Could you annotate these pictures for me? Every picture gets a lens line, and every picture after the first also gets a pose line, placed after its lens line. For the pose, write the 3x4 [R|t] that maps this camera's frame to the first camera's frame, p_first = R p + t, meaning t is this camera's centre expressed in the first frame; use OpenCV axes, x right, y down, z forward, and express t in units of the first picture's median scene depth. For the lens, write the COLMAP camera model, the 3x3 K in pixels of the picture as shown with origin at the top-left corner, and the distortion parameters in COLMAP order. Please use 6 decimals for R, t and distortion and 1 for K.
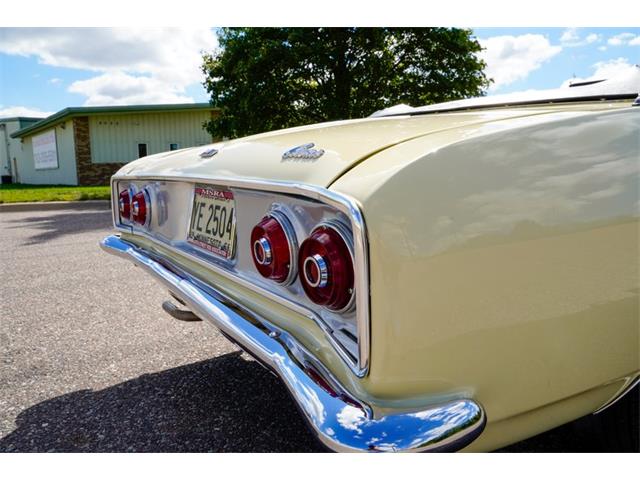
lens RADIAL K [[478.4, 0, 321.9], [0, 478.4, 235.0], [0, 0, 1]] dist [-0.132808, 0.097602]
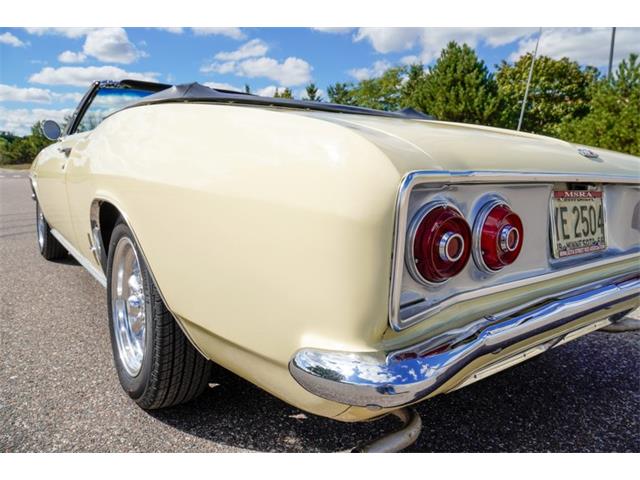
lens RADIAL K [[476.1, 0, 323.5], [0, 476.1, 229.0], [0, 0, 1]] dist [-0.123799, 0.103426]
pose [[-0.055295, -0.119069, 0.991345, -0.913238], [0.120524, 0.984808, 0.125007, -0.159250], [-0.991169, 0.126393, -0.040104, 1.248280]]
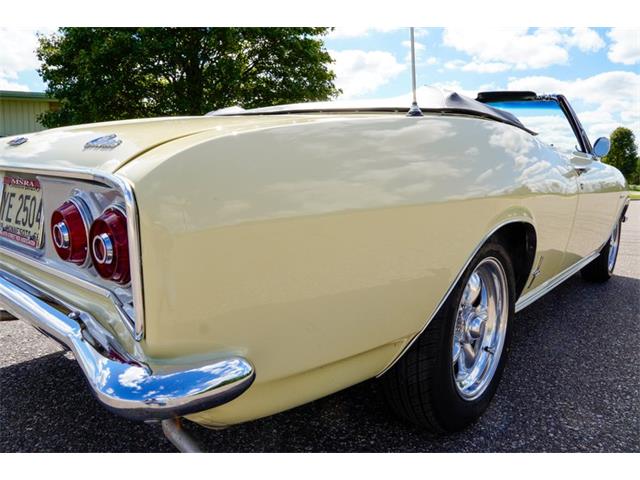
lens RADIAL K [[478.4, 0, 321.9], [0, 478.4, 235.0], [0, 0, 1]] dist [-0.132808, 0.097602]
pose [[0.954455, 0.000449, 0.298354, 0.061000], [0.001820, 0.999971, -0.007328, 0.022053], [-0.298349, 0.007537, 0.954427, -0.070065]]
